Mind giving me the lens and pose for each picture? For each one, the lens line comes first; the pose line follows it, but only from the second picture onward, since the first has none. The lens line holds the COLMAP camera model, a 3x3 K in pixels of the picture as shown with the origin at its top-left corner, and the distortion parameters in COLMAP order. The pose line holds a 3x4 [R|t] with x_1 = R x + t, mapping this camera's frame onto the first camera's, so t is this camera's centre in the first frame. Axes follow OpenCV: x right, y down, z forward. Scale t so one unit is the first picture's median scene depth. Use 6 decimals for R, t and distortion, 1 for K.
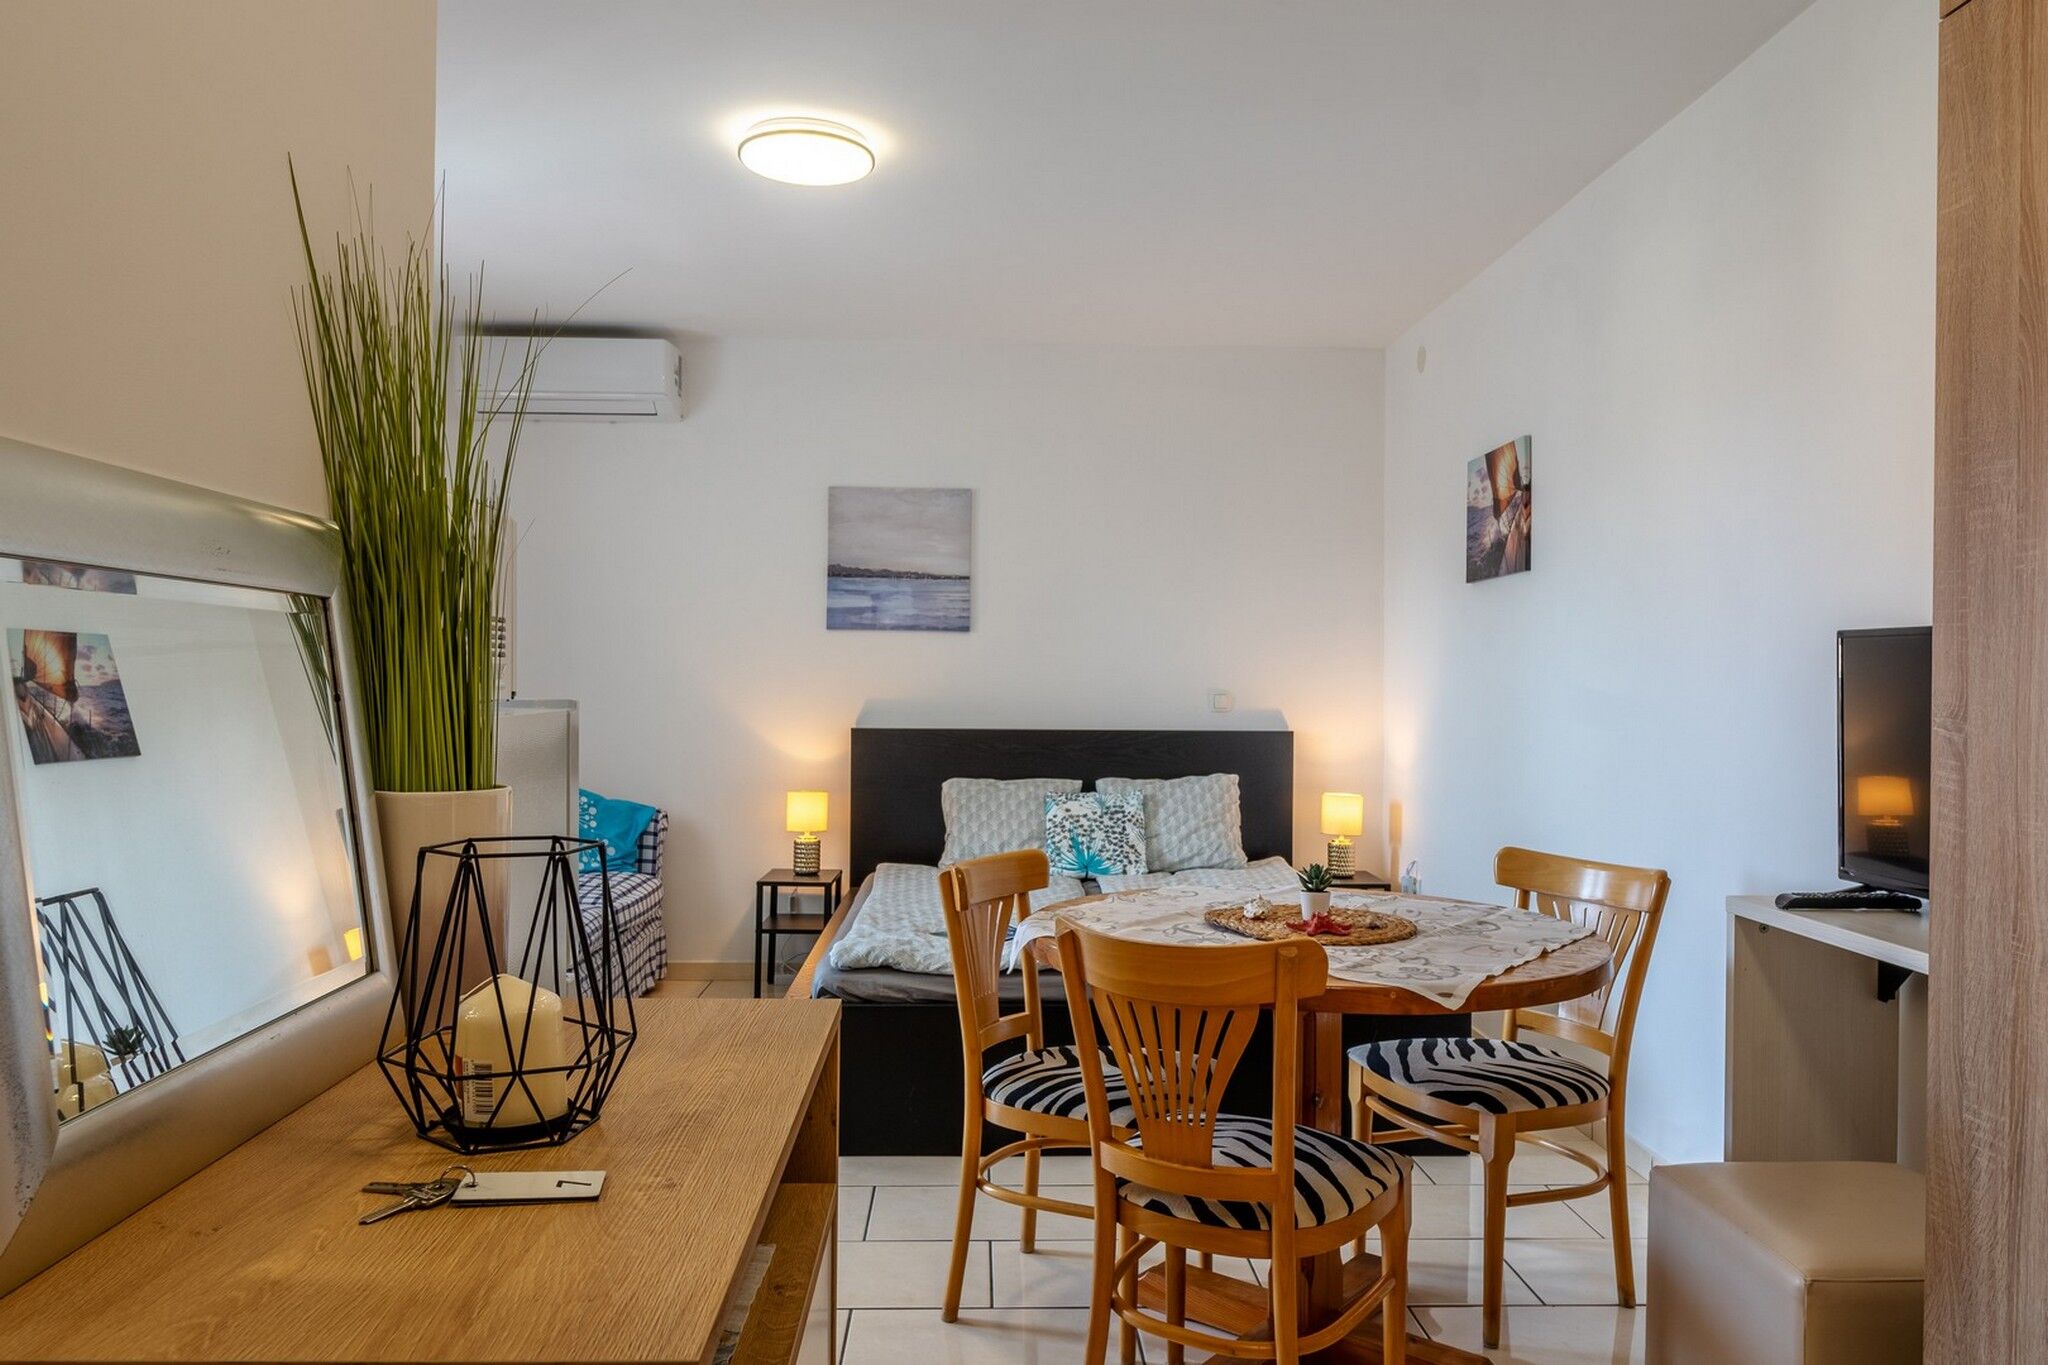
lens RADIAL K [[1423.5, 0, 1025.5], [0, 1423.5, 678.6], [0, 0, 1]] dist [0.004825, -0.018655]
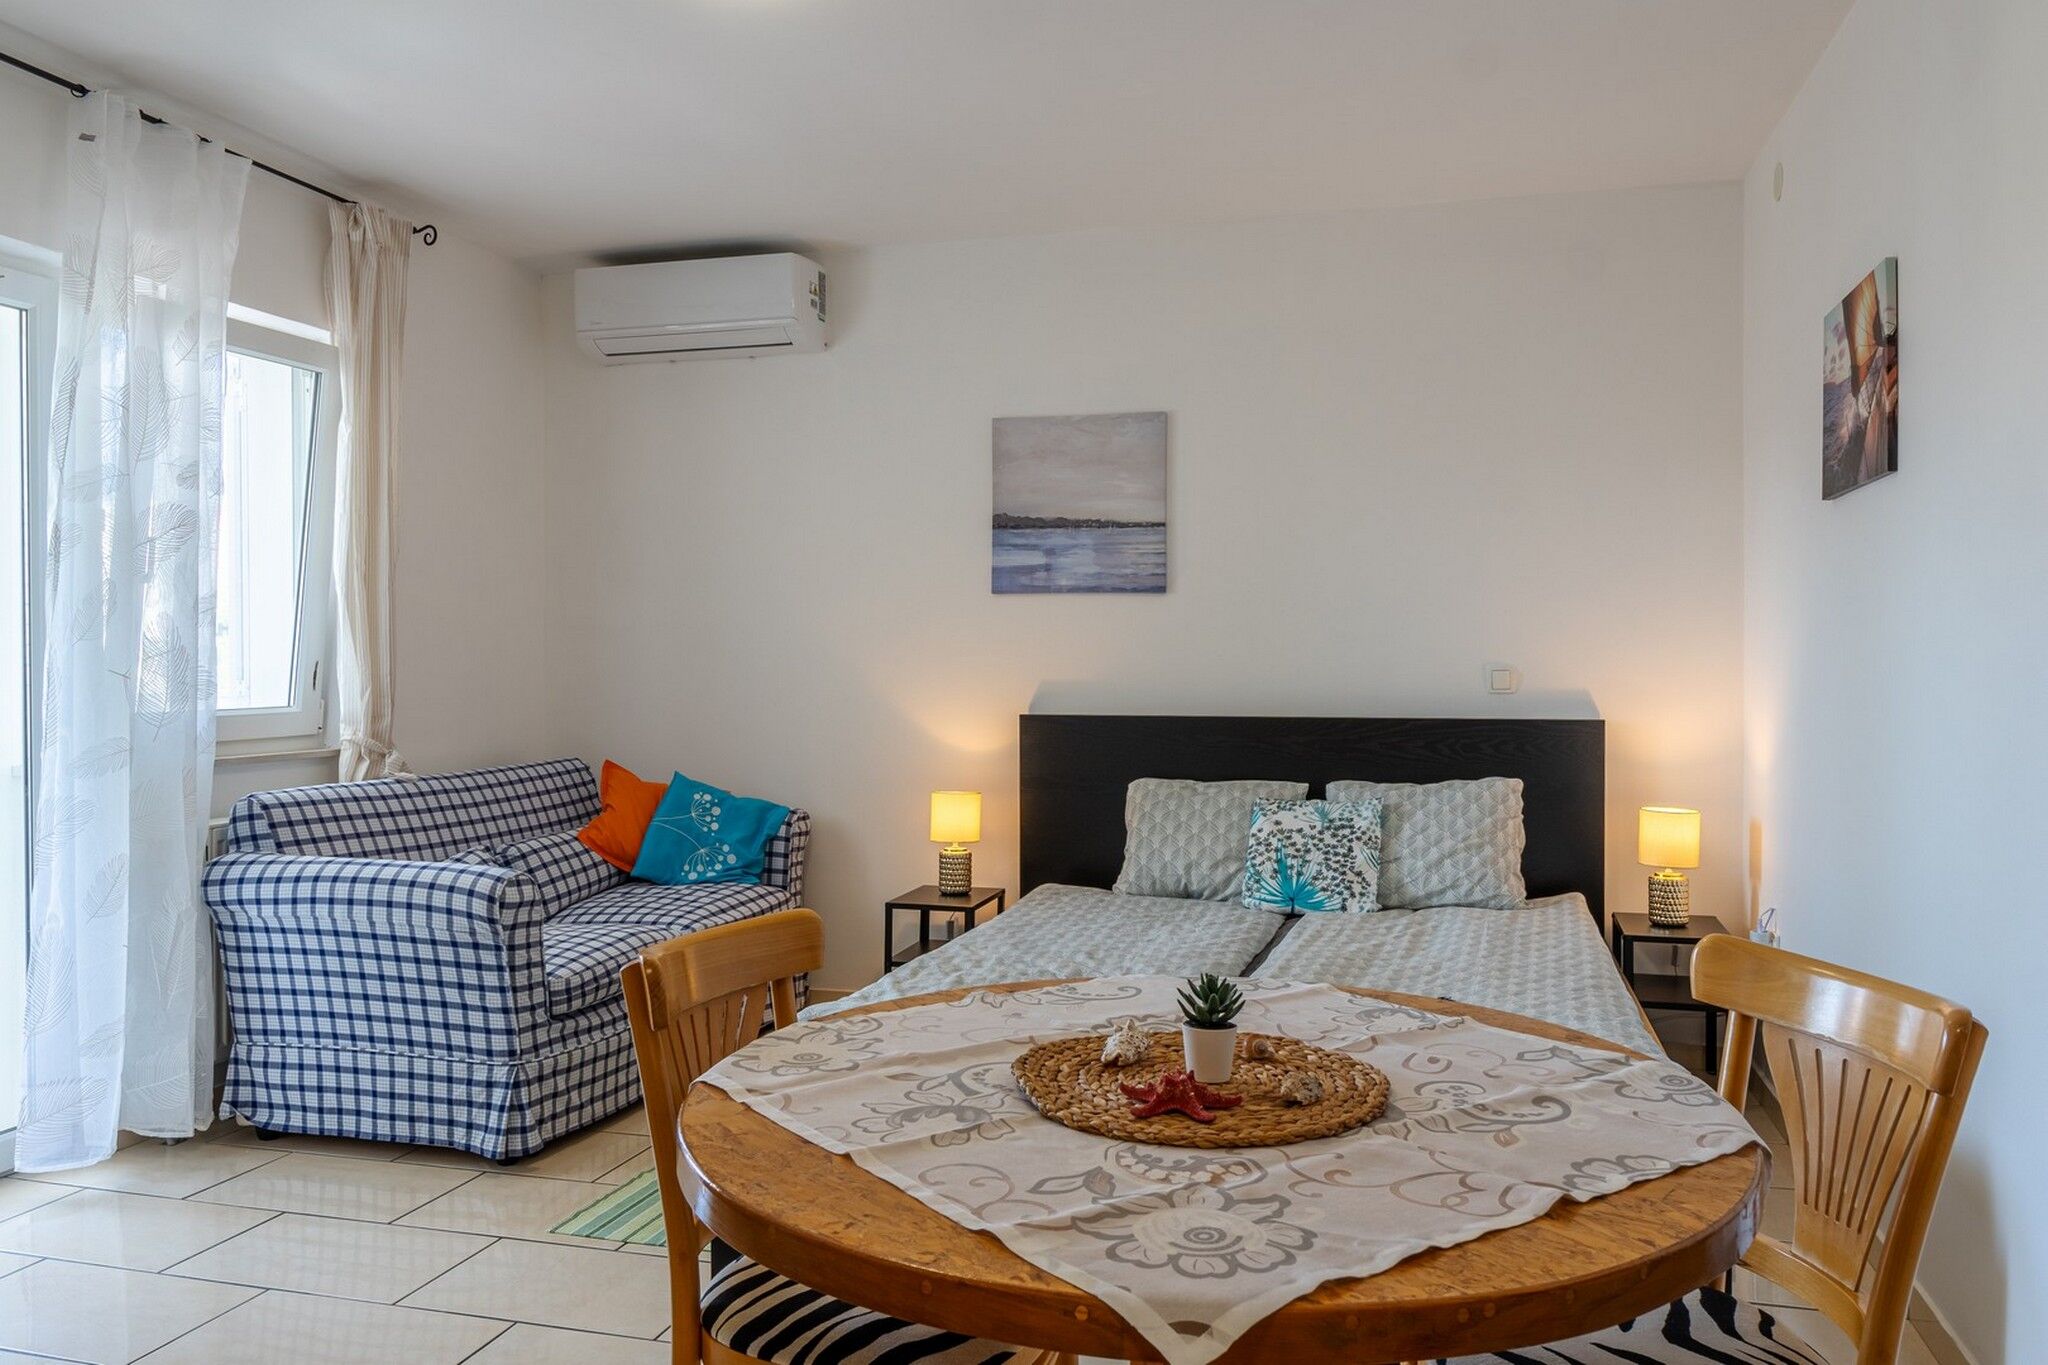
lens RADIAL K [[1472.7, 0, 1056.0], [0, 1472.7, 673.6], [0, 0, 1]] dist [0.002941, -0.058700]
pose [[0.954797, -0.007720, -0.297158, 0.151153], [0.010565, 0.999912, 0.007967, 0.004970], [0.297071, -0.010746, 0.954795, 0.212441]]
